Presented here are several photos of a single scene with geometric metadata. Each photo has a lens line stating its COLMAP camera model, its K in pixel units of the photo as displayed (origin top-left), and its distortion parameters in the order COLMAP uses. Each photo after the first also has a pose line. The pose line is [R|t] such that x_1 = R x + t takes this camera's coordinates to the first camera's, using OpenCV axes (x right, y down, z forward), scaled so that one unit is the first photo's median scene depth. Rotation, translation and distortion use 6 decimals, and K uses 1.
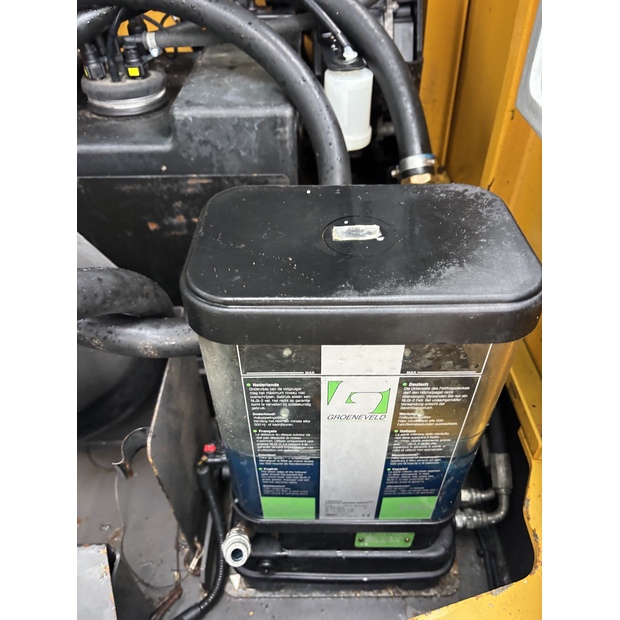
lens RADIAL K [[468.8, 0, 307.5], [0, 468.8, 311.2], [0, 0, 1]] dist [0.045915, -0.055923]
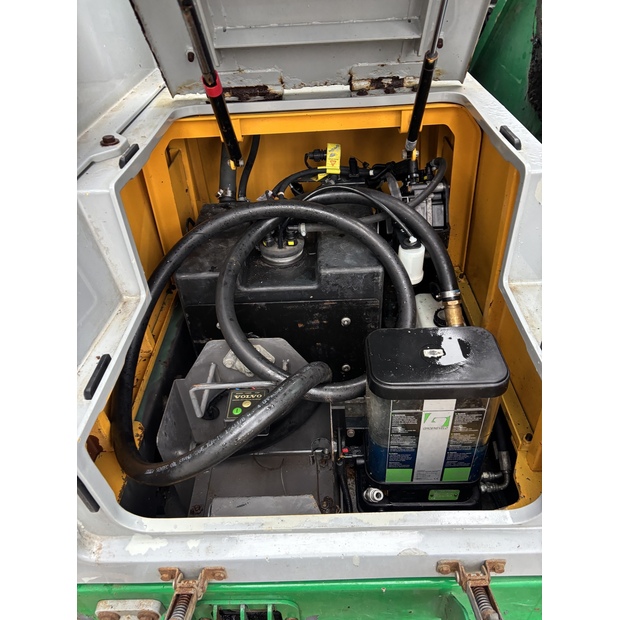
lens RADIAL K [[468.8, 0, 311.3], [0, 468.8, 308.9], [0, 0, 1]] dist [0.045915, -0.055923]
pose [[0.999182, -0.025295, -0.031567, -0.269531], [0.023109, 0.997432, -0.067796, -0.144051], [0.033200, 0.067011, 0.997200, -0.899325]]
